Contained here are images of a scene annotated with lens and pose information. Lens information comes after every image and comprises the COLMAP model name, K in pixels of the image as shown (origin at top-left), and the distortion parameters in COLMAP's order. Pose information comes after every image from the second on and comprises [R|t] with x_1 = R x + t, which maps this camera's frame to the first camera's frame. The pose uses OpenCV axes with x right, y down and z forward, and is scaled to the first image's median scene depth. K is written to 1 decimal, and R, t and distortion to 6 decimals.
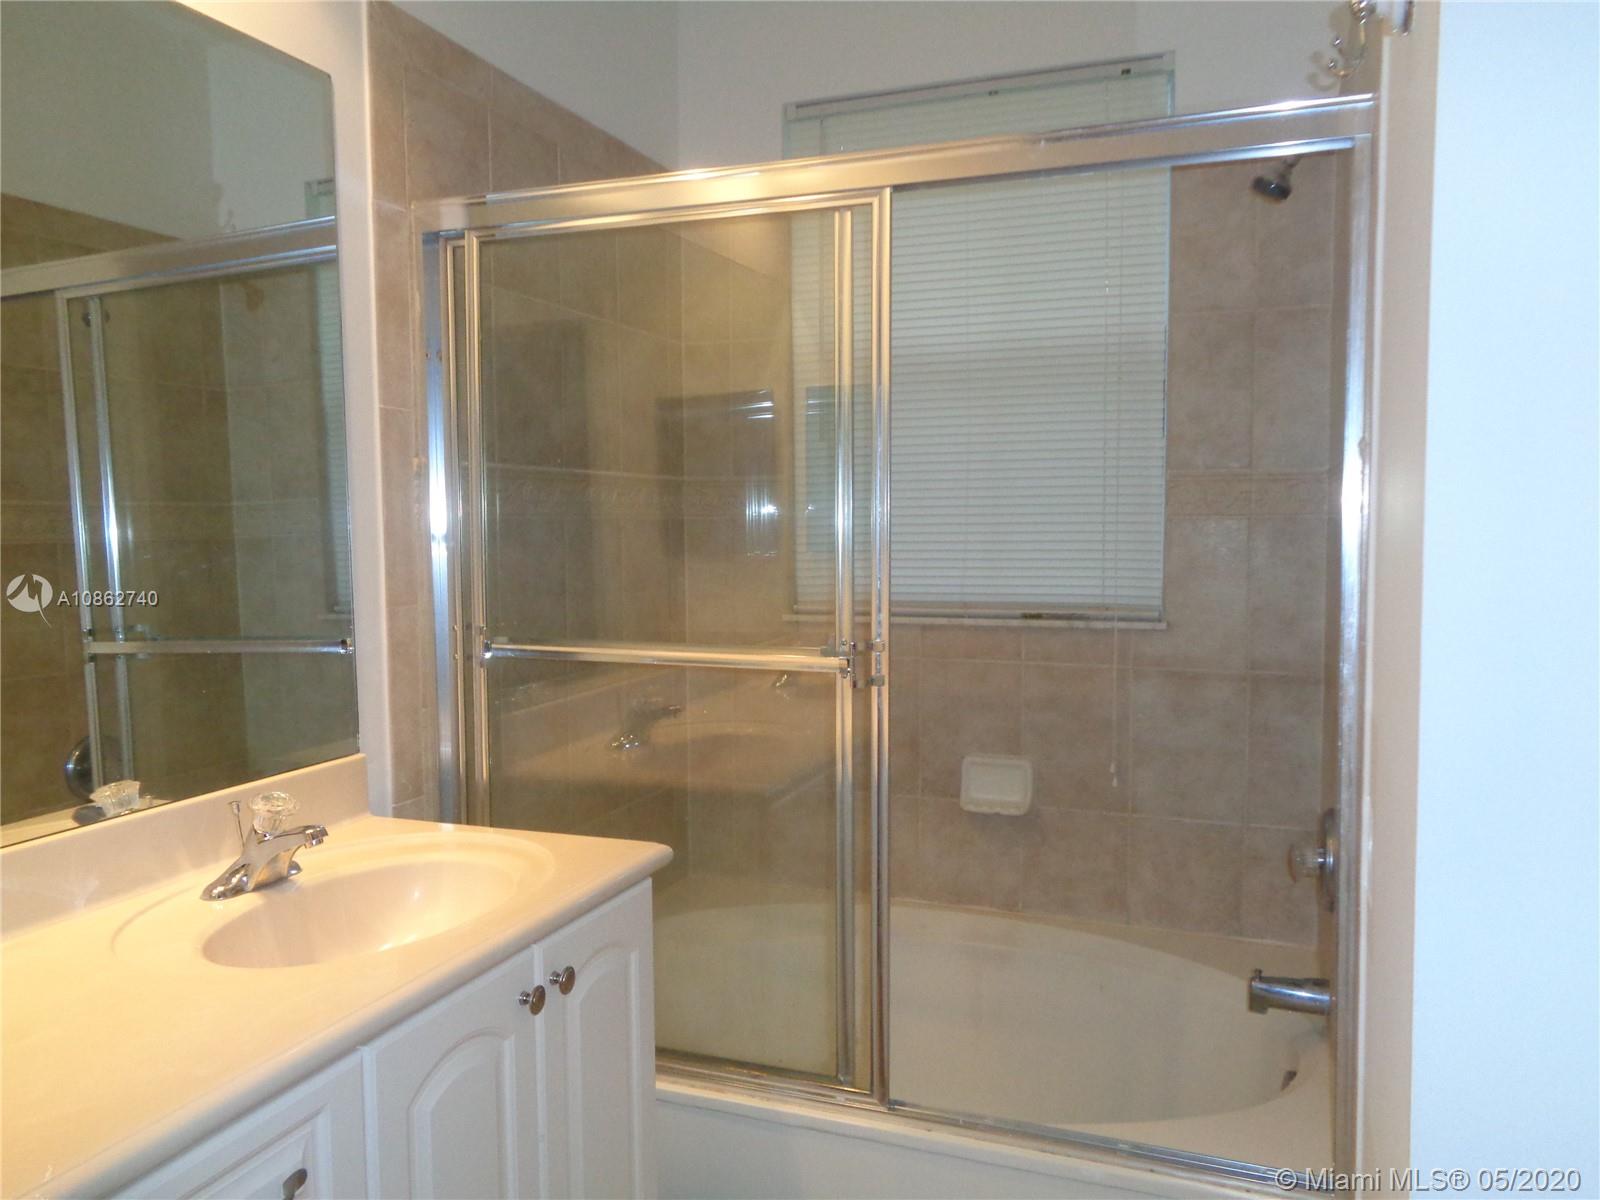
lens RADIAL K [[1262.0, 0, 800.0], [0, 1262.0, 600.0], [0, 0, 1]] dist [0.061695, -0.004232]
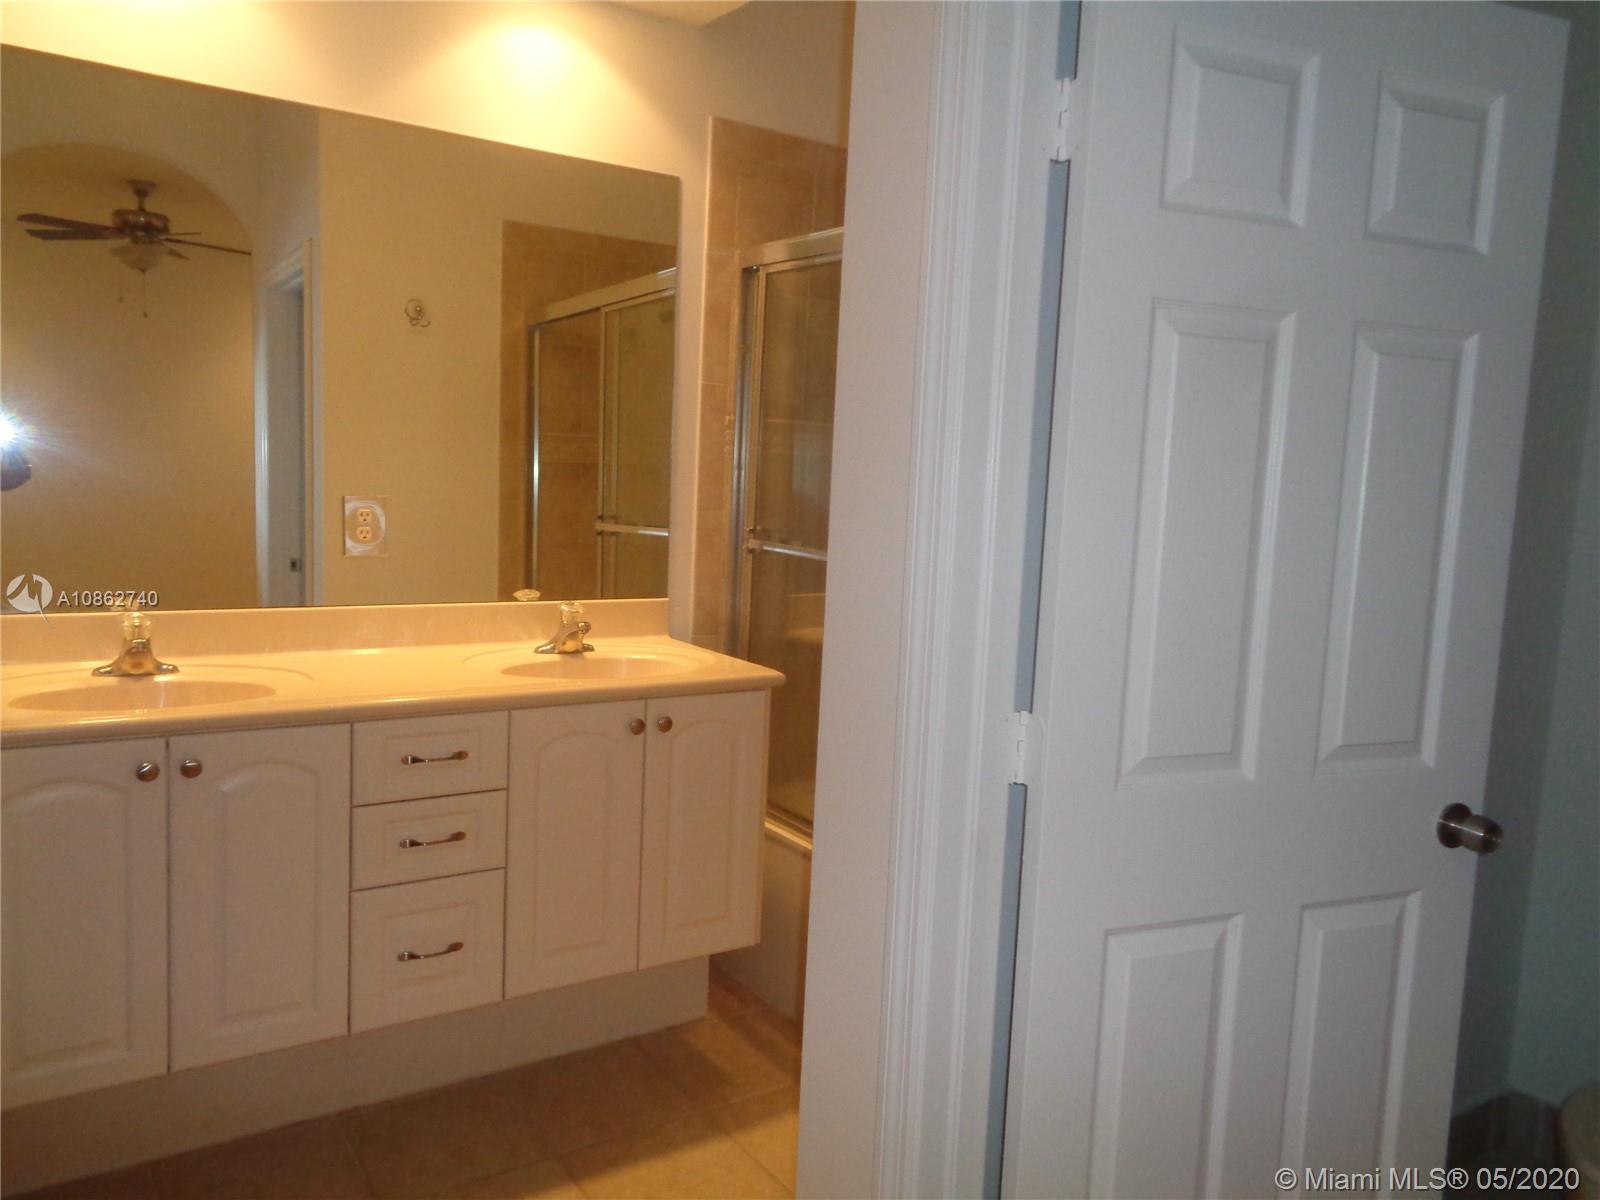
lens RADIAL K [[1262.0, 0, 800.0], [0, 1262.0, 600.0], [0, 0, 1]] dist [0.061695, -0.004232]
pose [[0.826011, 0.110462, -0.552725, 0.672667], [-0.091939, 0.993880, 0.061231, 0.009034], [0.556106, 0.000240, 0.831112, -0.236847]]
